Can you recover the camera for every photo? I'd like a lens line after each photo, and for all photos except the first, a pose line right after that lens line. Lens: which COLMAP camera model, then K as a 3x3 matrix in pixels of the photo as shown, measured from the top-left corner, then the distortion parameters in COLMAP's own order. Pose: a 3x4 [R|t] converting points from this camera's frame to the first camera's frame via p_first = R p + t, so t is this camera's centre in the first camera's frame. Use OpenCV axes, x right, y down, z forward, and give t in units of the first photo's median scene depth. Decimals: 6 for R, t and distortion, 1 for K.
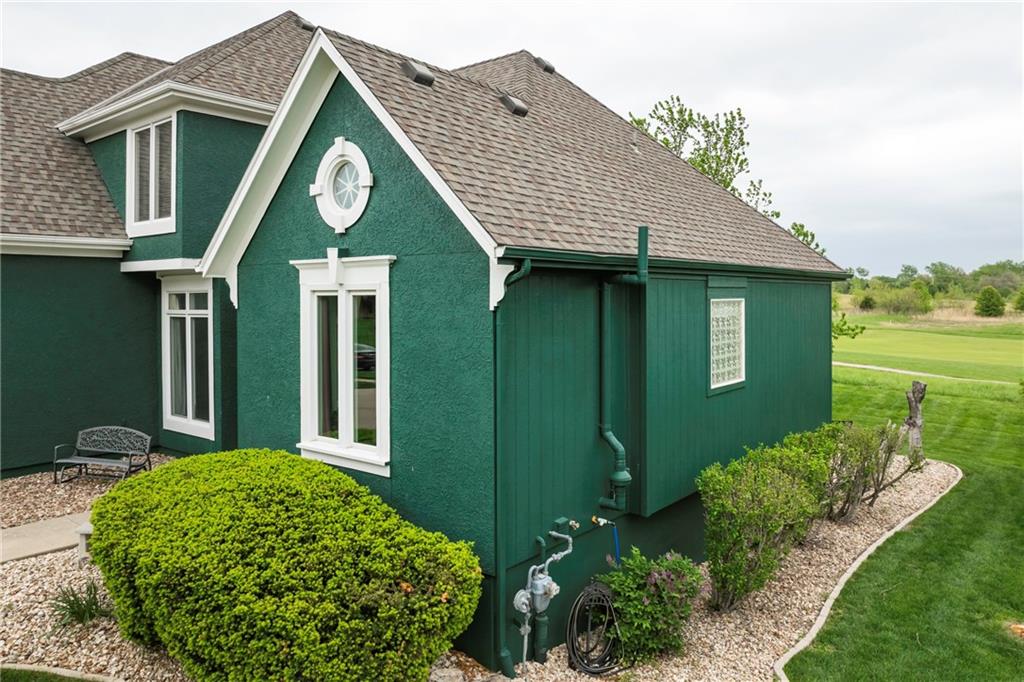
lens RADIAL K [[731.6, 0, 512.8], [0, 731.6, 297.7], [0, 0, 1]] dist [-0.036222, -0.003089]
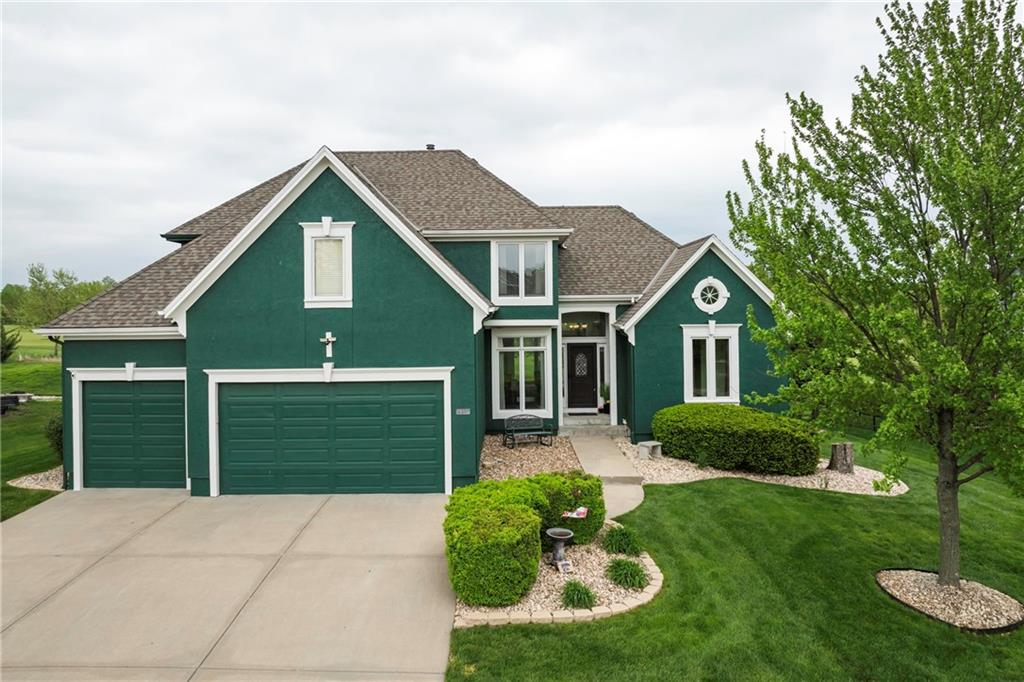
lens RADIAL K [[731.6, 0, 512.8], [0, 731.6, 297.7], [0, 0, 1]] dist [-0.036222, -0.003089]
pose [[0.775452, 0.005840, 0.631379, -2.321876], [0.006896, 0.999819, -0.017716, -0.103971], [-0.631369, 0.018092, 0.775272, -0.518884]]
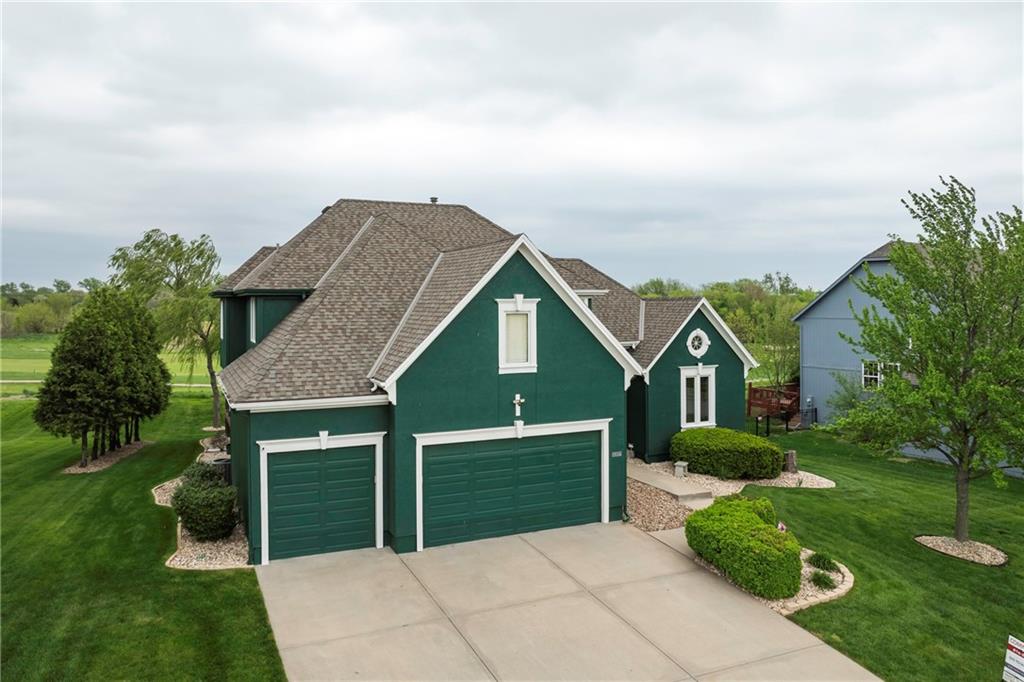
lens RADIAL K [[731.6, 0, 512.8], [0, 731.6, 297.7], [0, 0, 1]] dist [-0.036222, -0.003089]
pose [[0.443553, 0.011673, 0.896172, -3.453525], [0.002040, 0.999899, -0.014034, -0.307937], [-0.896246, 0.008053, 0.443485, 0.292005]]
